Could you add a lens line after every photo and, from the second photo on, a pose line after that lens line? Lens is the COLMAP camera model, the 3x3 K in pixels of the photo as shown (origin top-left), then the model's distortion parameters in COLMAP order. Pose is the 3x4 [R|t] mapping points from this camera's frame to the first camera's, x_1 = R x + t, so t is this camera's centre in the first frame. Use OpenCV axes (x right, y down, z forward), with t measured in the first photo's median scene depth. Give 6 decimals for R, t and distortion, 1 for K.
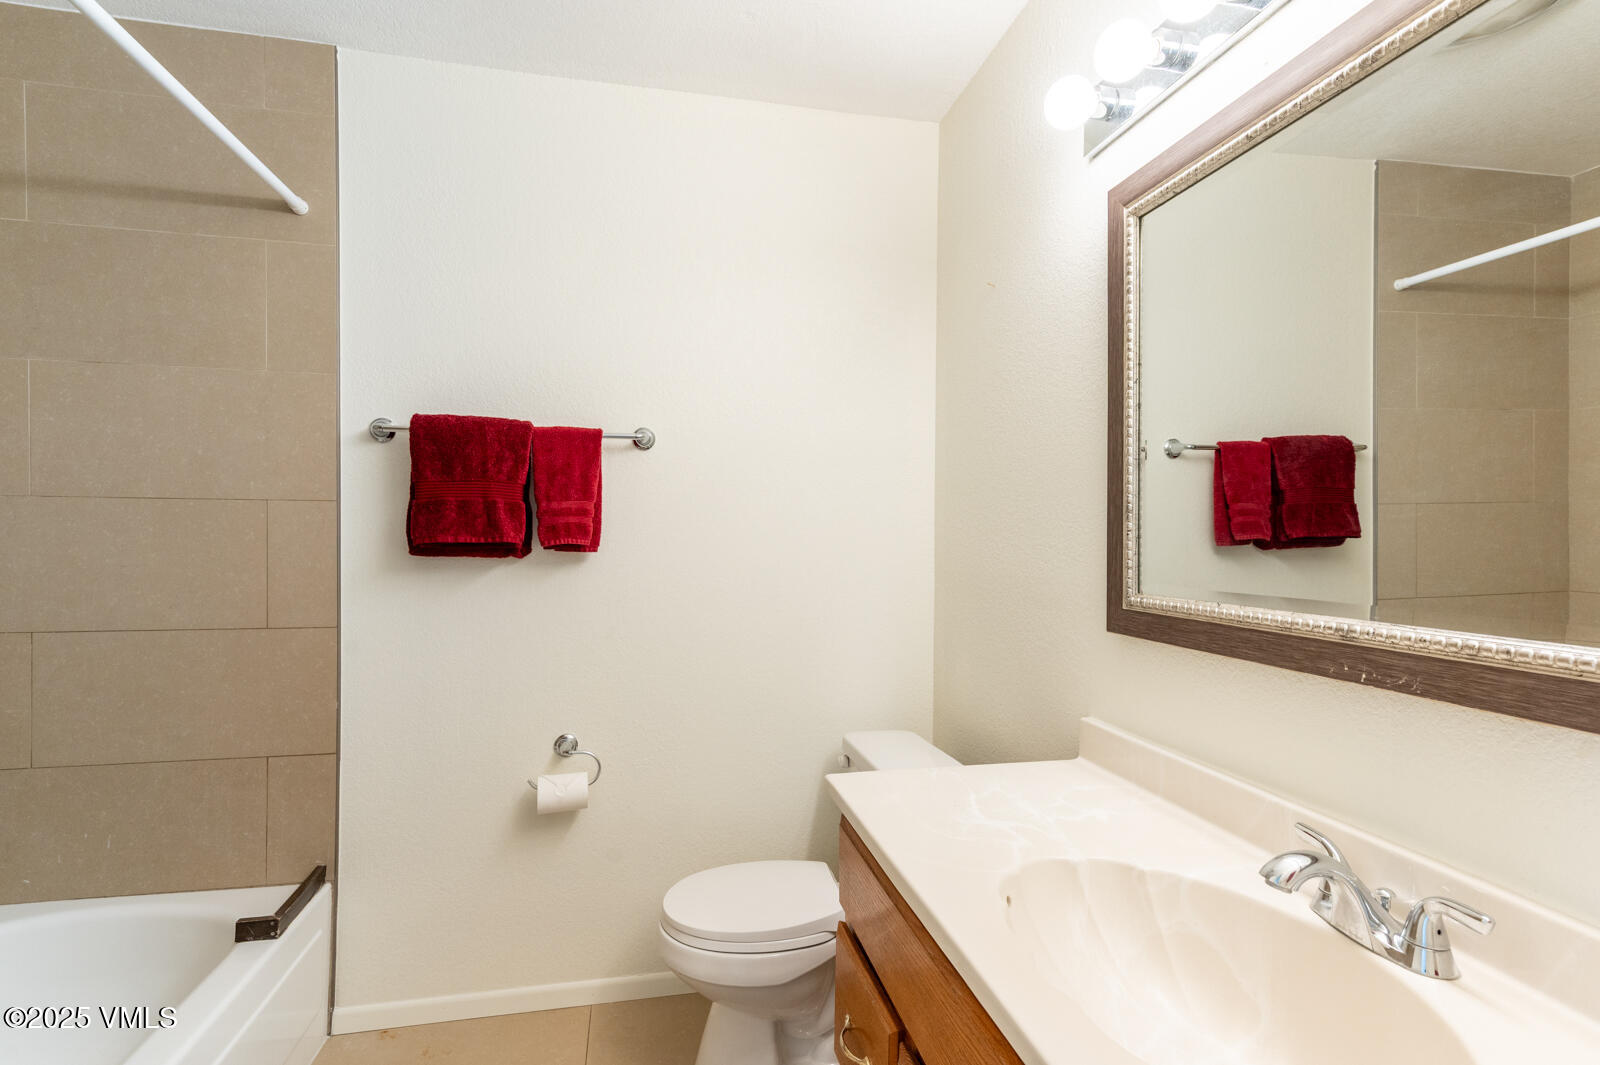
lens RADIAL K [[782.4, 0, 800.4], [0, 782.4, 533.1], [0, 0, 1]] dist [0.010060, -0.002632]
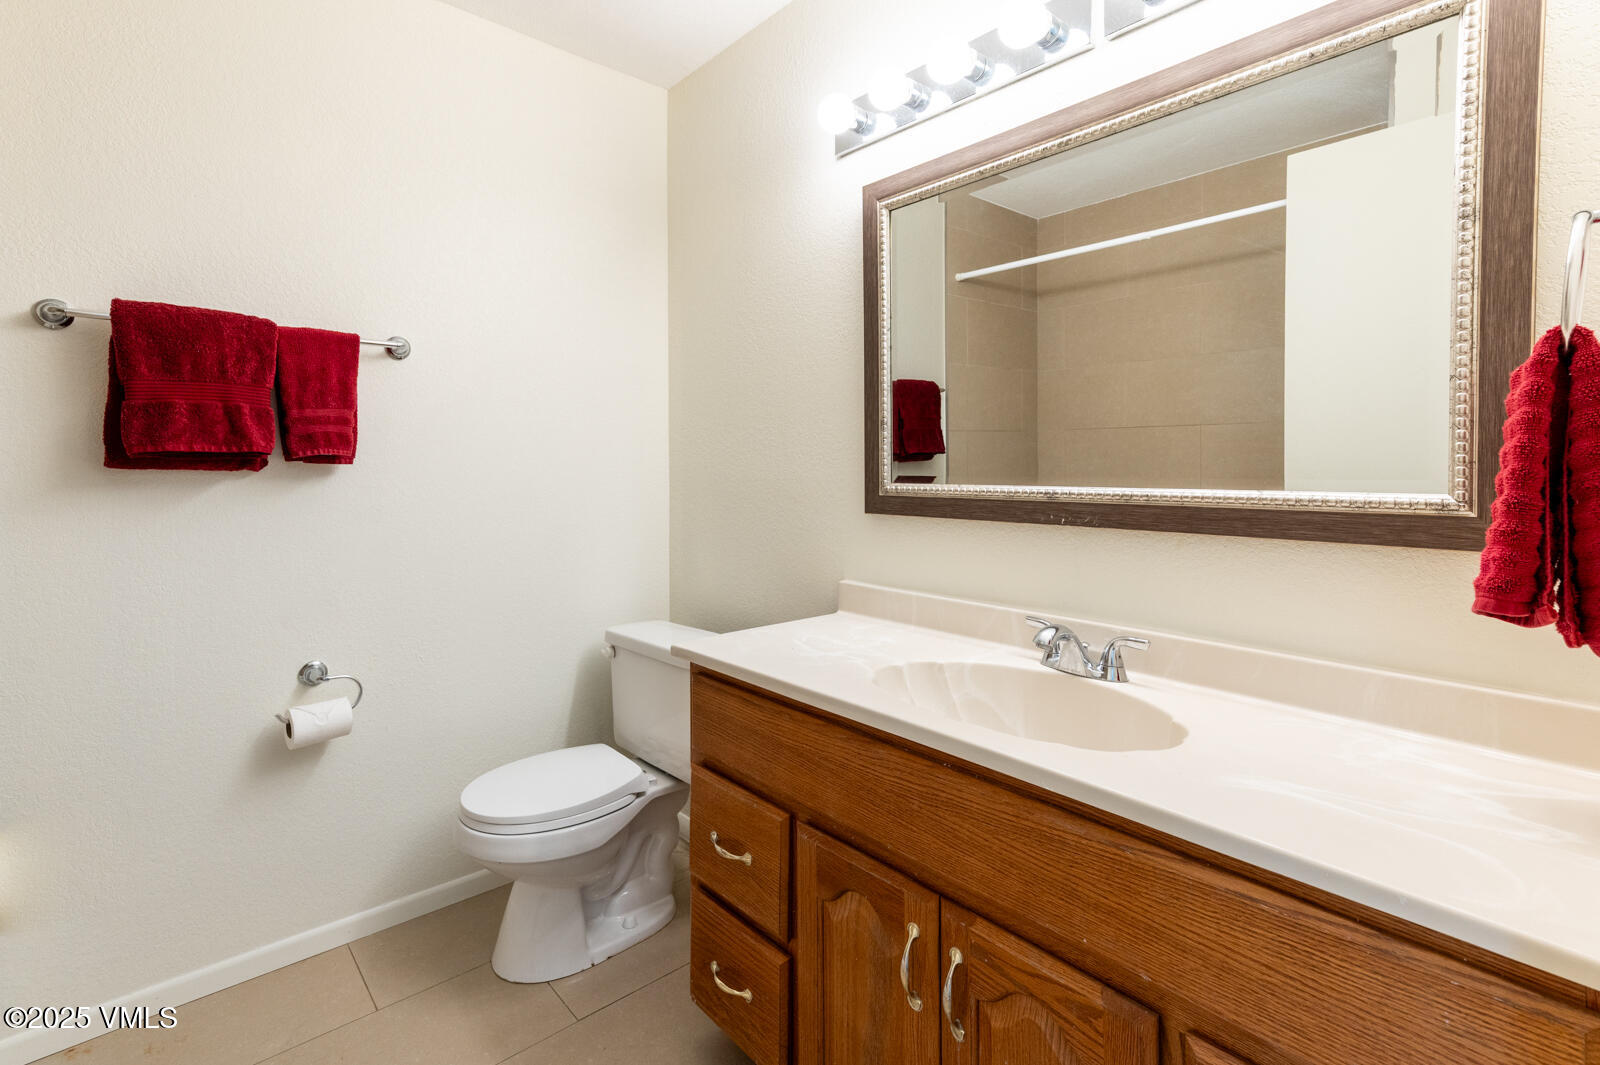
lens RADIAL K [[739.1, 0, 771.8], [0, 739.1, 469.3], [0, 0, 1]] dist [0.017211, -0.001291]
pose [[0.880280, -0.009212, 0.474365, -0.258013], [0.005778, 0.999945, 0.008695, 0.027472], [-0.474419, -0.004913, 0.880285, -0.034365]]
